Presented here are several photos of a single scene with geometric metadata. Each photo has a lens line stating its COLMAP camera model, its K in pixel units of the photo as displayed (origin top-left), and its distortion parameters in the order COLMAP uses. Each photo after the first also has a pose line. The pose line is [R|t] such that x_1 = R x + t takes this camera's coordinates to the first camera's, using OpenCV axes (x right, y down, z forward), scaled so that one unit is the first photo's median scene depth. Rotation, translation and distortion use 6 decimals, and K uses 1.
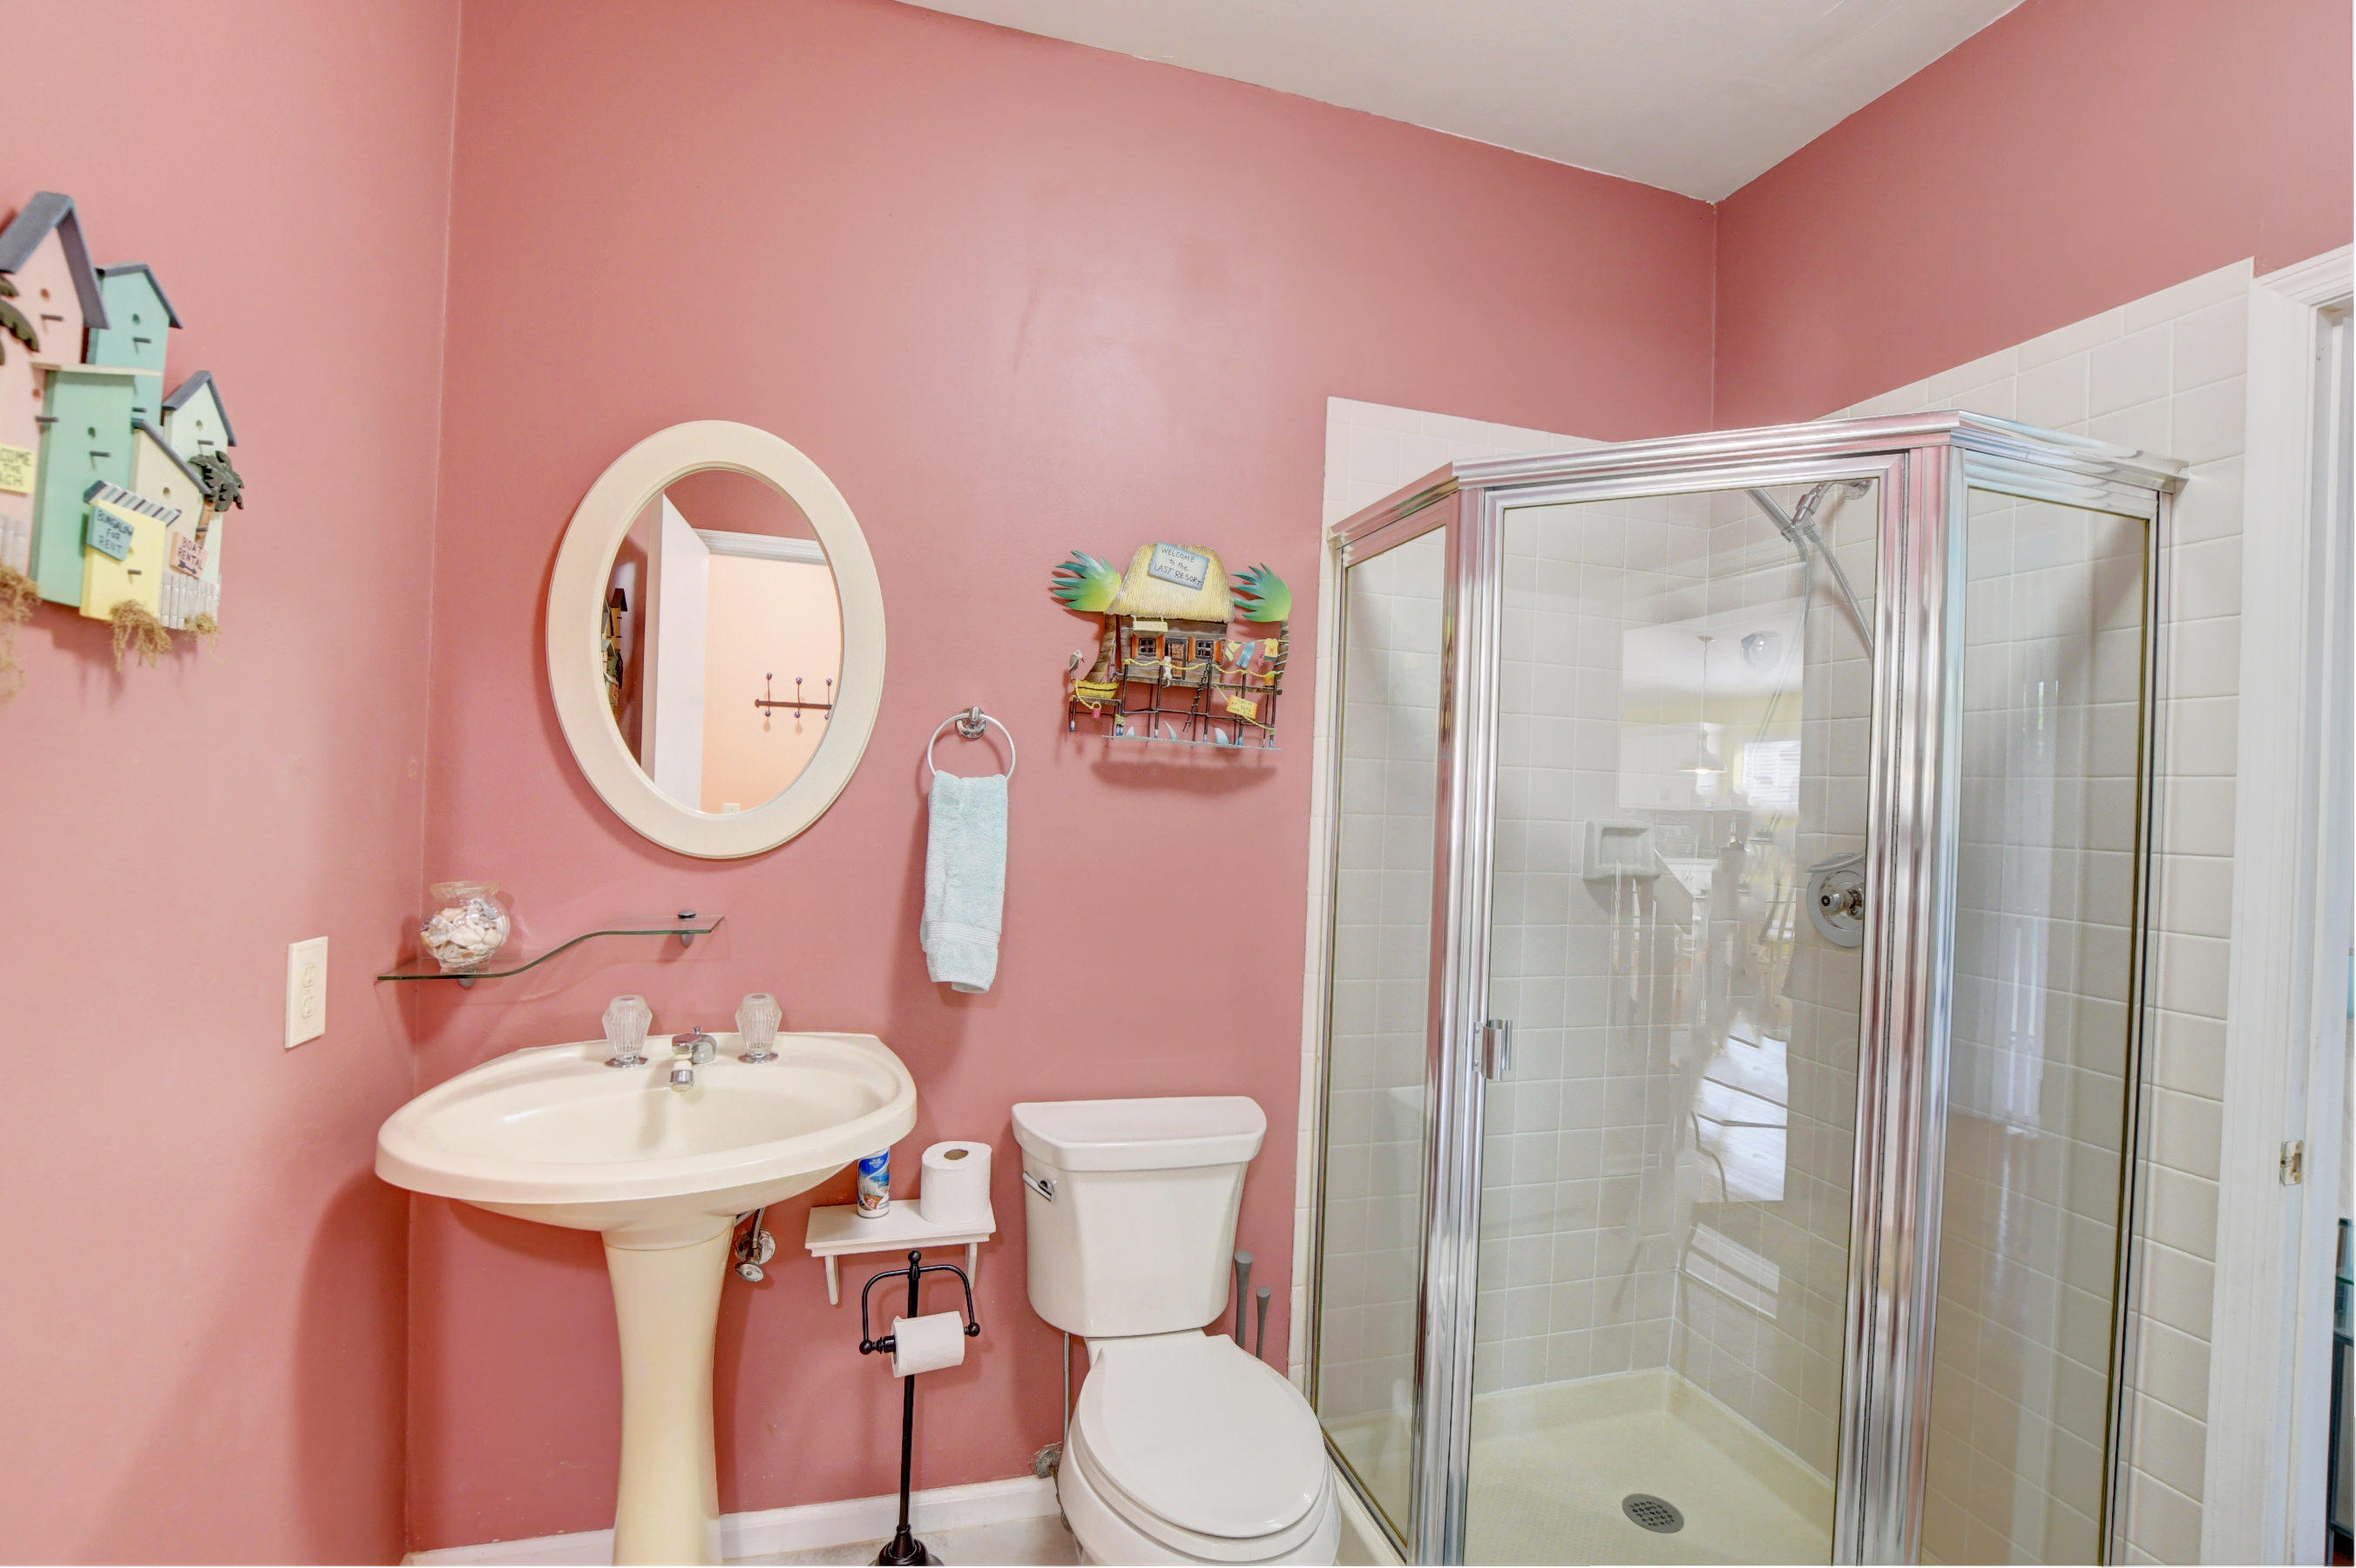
lens RADIAL K [[1031.1, 0, 1150.7], [0, 1031.1, 799.3], [0, 0, 1]] dist [-0.015751, 0.001115]
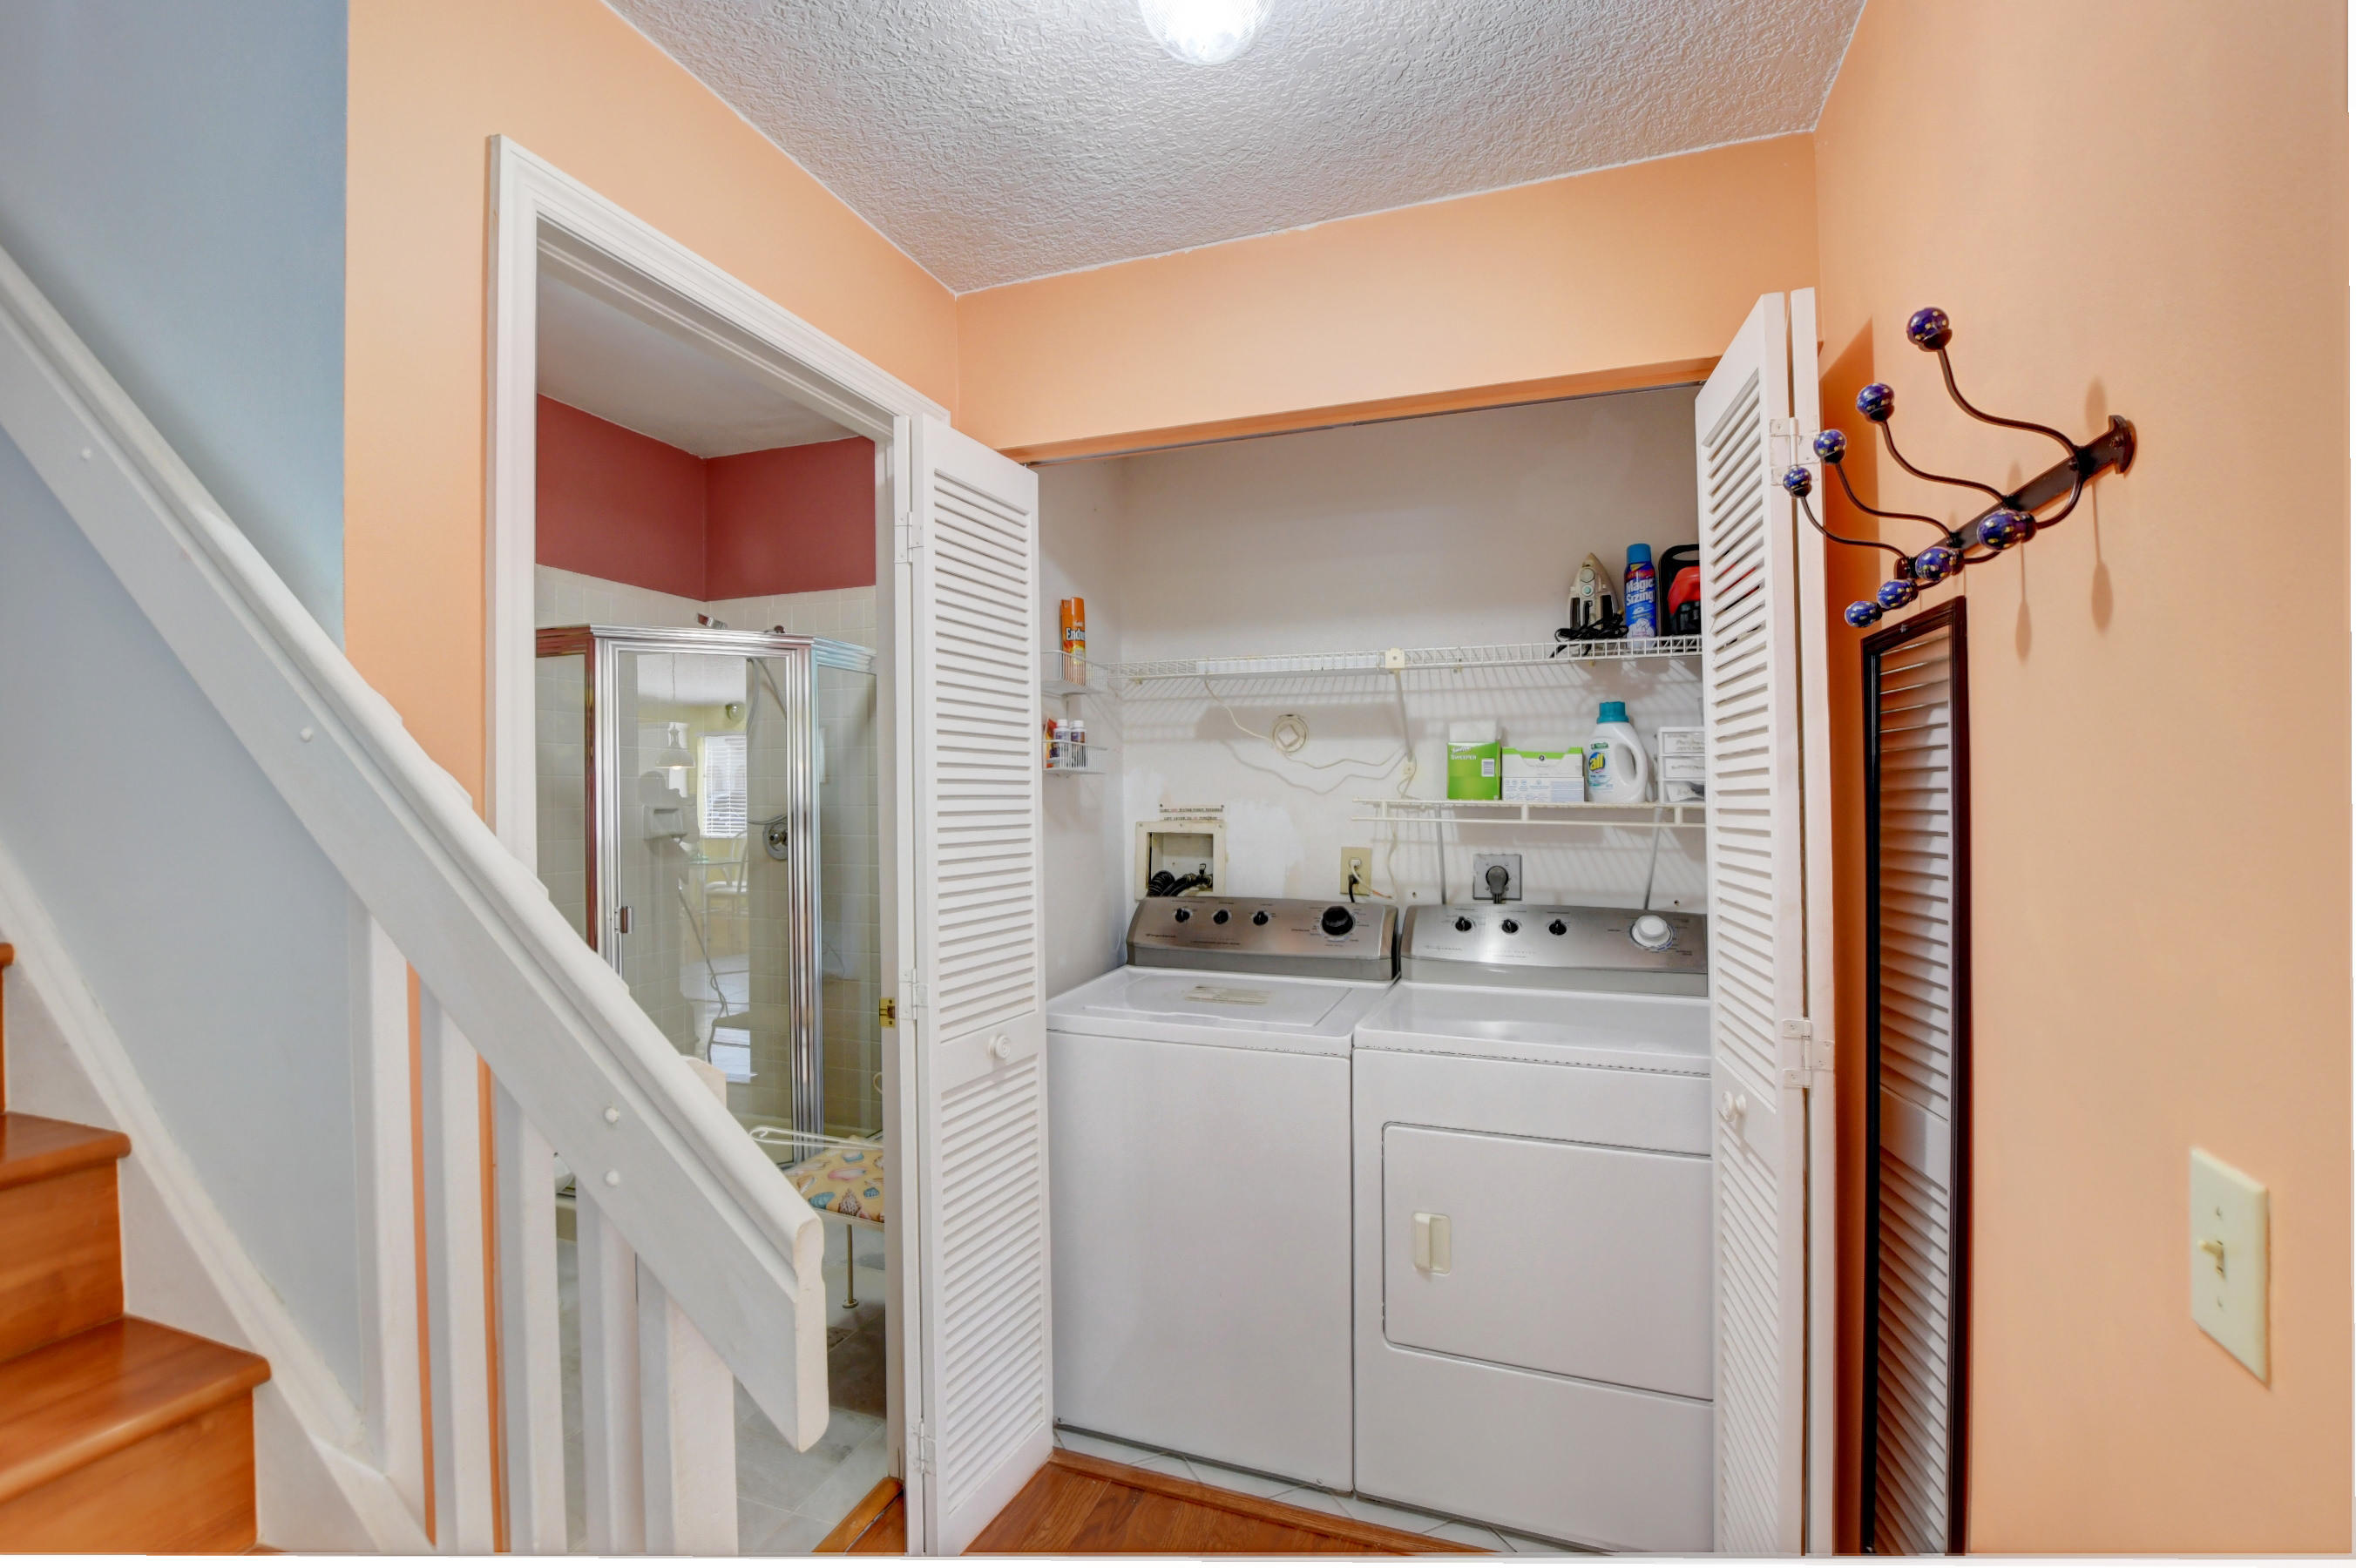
lens RADIAL K [[1031.1, 0, 1150.7], [0, 1031.1, 799.3], [0, 0, 1]] dist [-0.015751, 0.001115]
pose [[0.588400, -0.044232, 0.807359, -0.455613], [0.031581, 0.998998, 0.031715, -0.015854], [-0.807953, 0.006836, 0.589207, -0.681532]]
